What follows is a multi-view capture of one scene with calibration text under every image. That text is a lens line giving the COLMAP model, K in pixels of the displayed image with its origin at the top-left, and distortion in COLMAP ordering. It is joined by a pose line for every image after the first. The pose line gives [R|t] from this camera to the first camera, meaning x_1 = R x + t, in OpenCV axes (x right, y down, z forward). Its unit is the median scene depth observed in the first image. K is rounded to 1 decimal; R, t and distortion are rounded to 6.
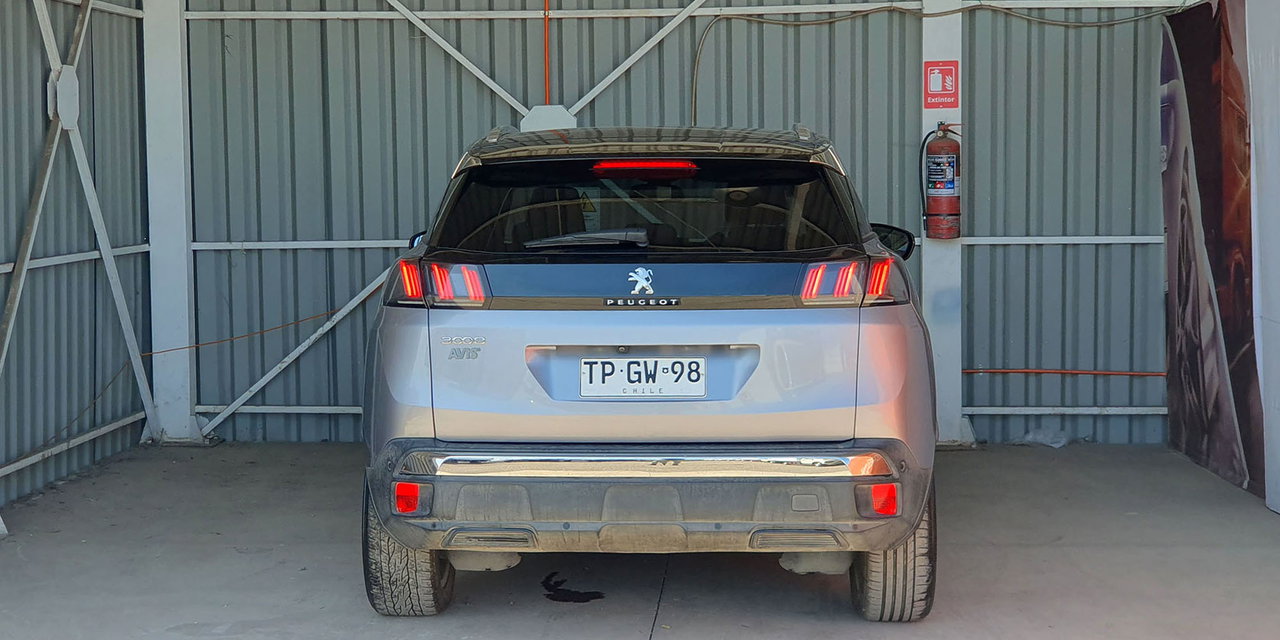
lens RADIAL K [[2199.5, 0, 601.2], [0, 2199.5, 304.9], [0, 0, 1]] dist [0.301646, -2.515080]
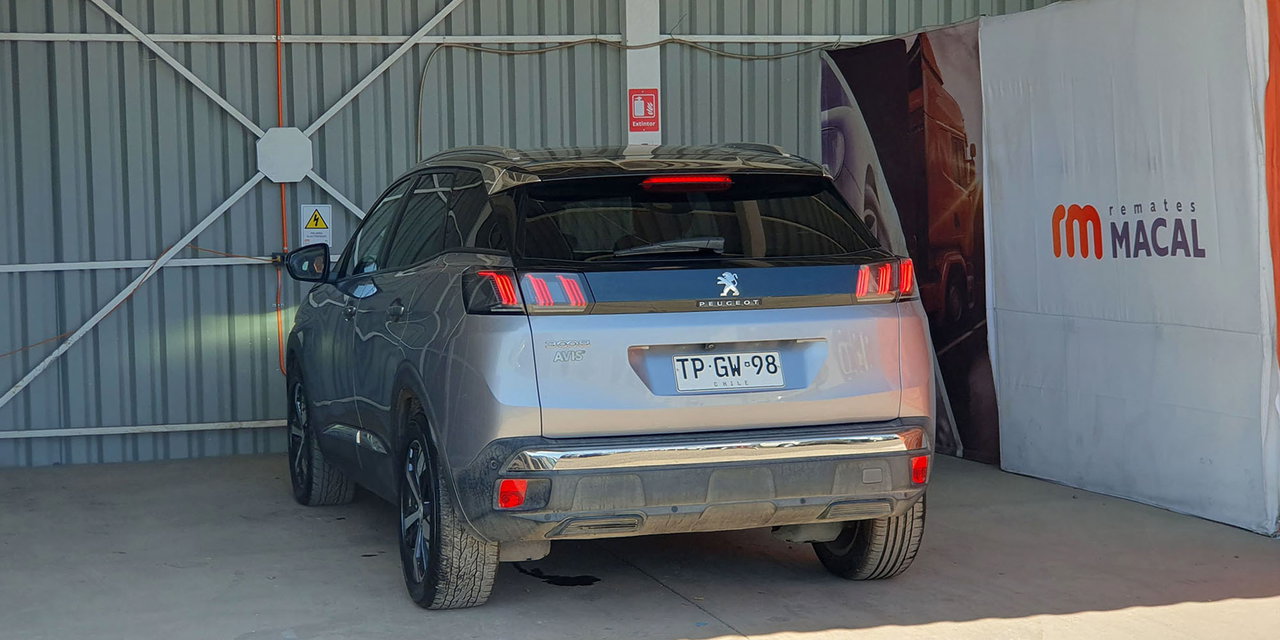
lens RADIAL K [[2096.9, 0, 640.0], [0, 2096.9, 320.0], [0, 0, 1]] dist [0.264495, -1.713391]
pose [[0.937425, -0.031204, 0.346787, -0.216488], [0.031506, 0.999492, 0.004768, 0.000408], [-0.346760, 0.006456, 0.937932, 0.014650]]
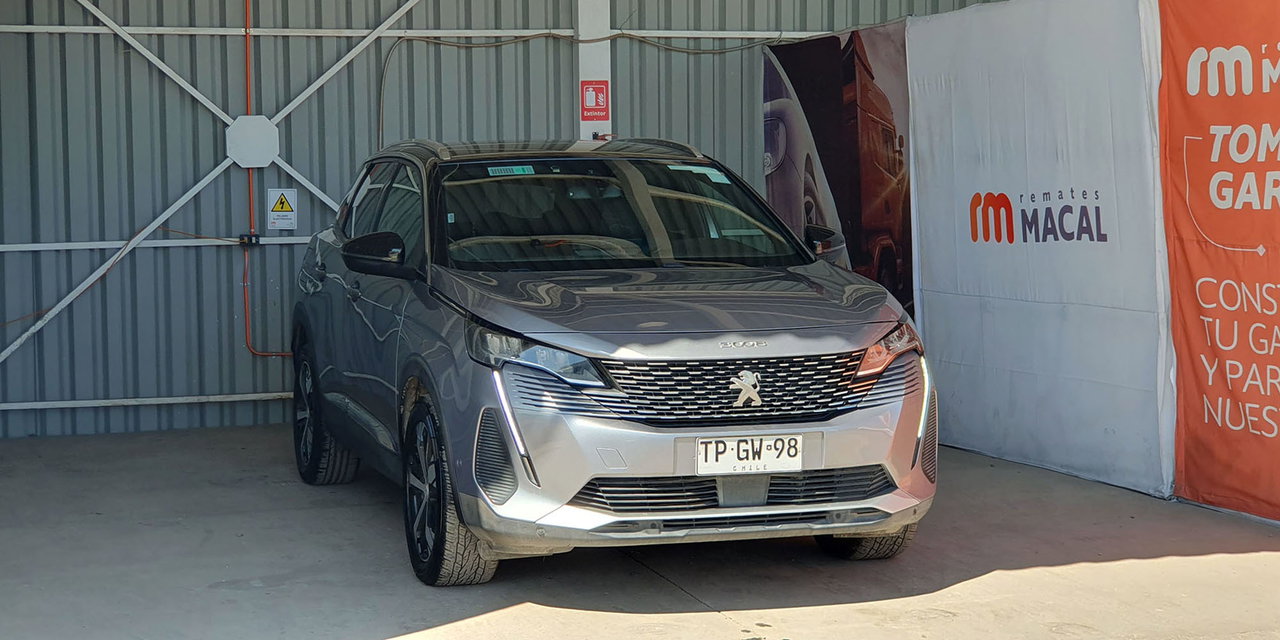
lens RADIAL K [[2115.2, 0, 645.7], [0, 2115.2, 261.7], [0, 0, 1]] dist [0.261489, -1.578847]
pose [[0.930695, -0.020257, 0.365235, -0.231917], [0.027848, 0.999492, -0.015527, 0.003535], [-0.364735, 0.024622, 0.930786, -0.048741]]
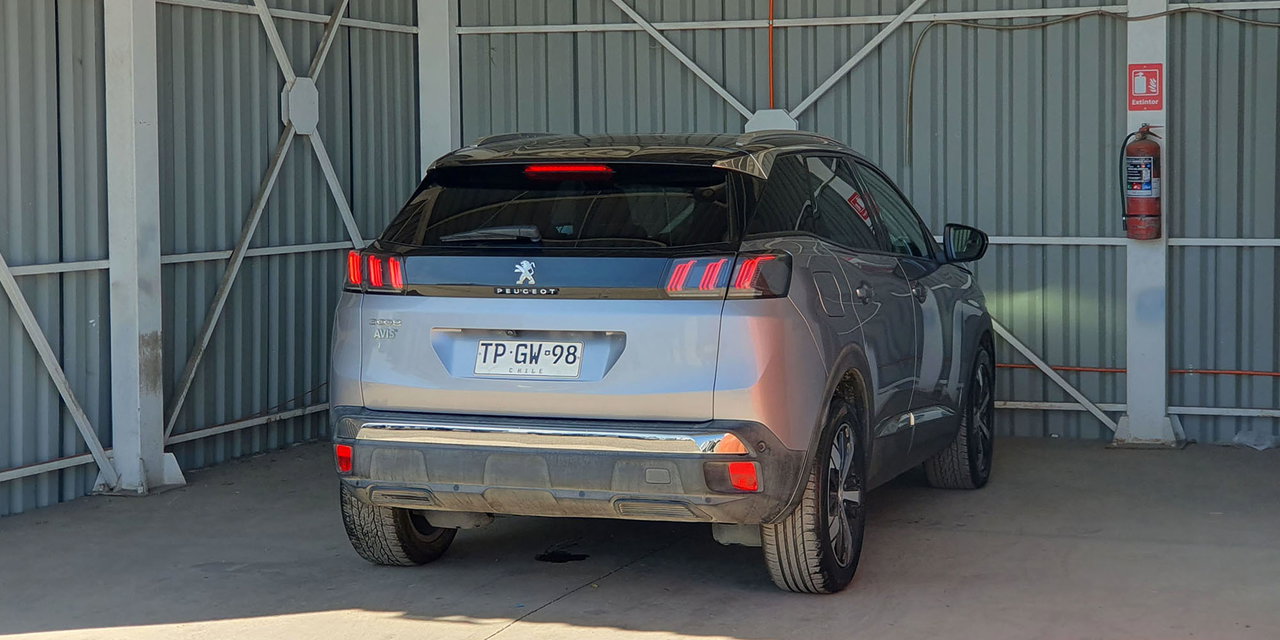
lens RADIAL K [[2170.9, 0, 640.0], [0, 2170.9, 320.0], [0, 0, 1]] dist [0.318799, -2.827145]
pose [[0.960393, 0.022051, -0.277774, 0.212006], [-0.019479, 0.999738, 0.012014, -0.000584], [0.277966, -0.006128, 0.960571, -0.024894]]
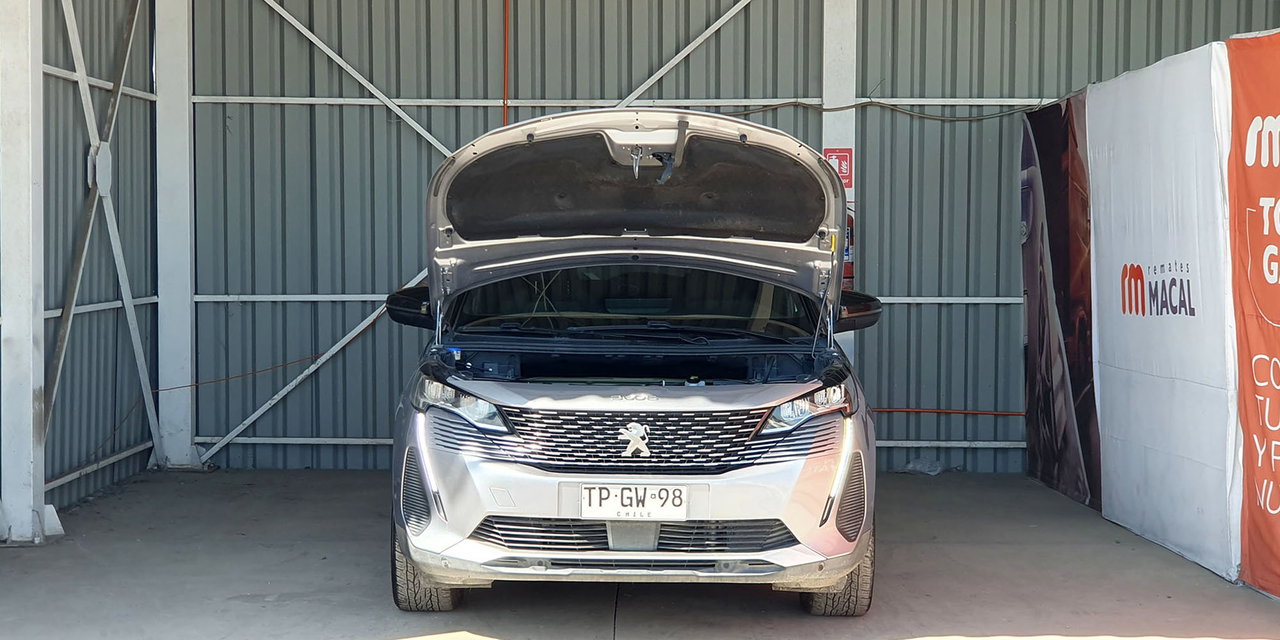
lens RADIAL K [[2141.5, 0, 640.0], [0, 2141.5, 320.0], [0, 0, 1]] dist [0.262721, -1.601722]
pose [[0.997810, 0.008863, 0.065552, -0.027608], [-0.007312, 0.999688, -0.023864, 0.010380], [-0.065743, 0.023333, 0.997564, -0.142265]]
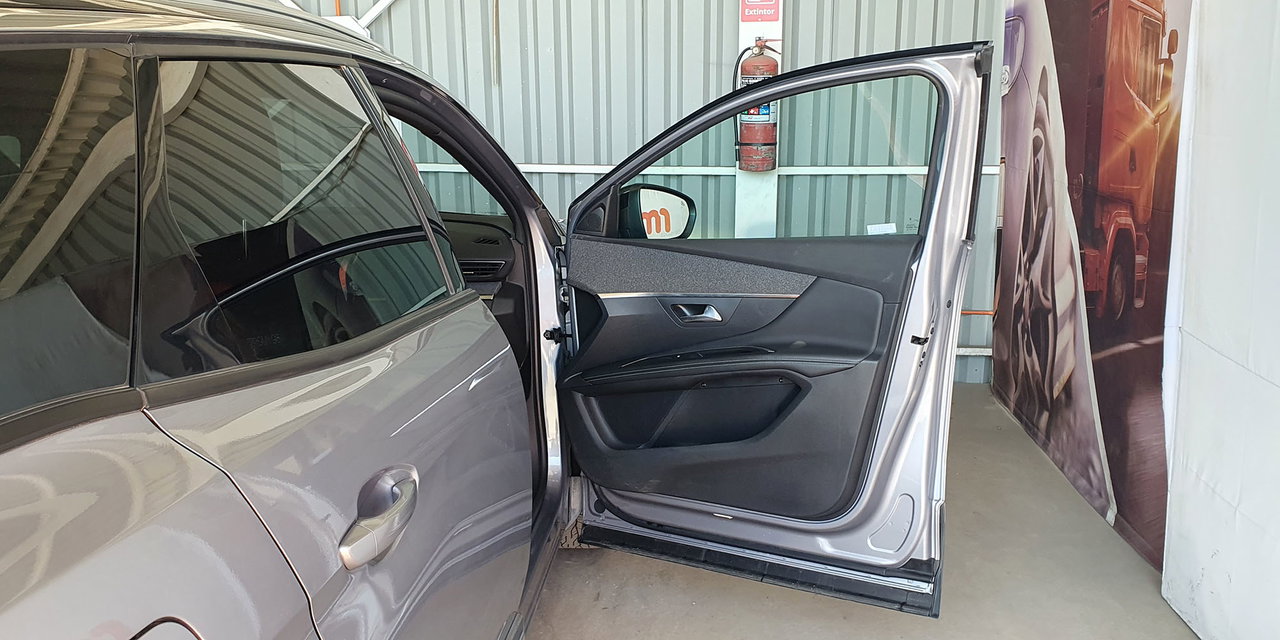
lens RADIAL K [[1132.8, 0, 658.7], [0, 1132.8, 319.3], [0, 0, 1]] dist [0.167758, 0.000001]
pose [[0.999912, 0.013231, -0.000652, 0.114745], [-0.012991, 0.989019, 0.147215, -0.037637], [0.002592, -0.147194, 0.989104, 0.524711]]
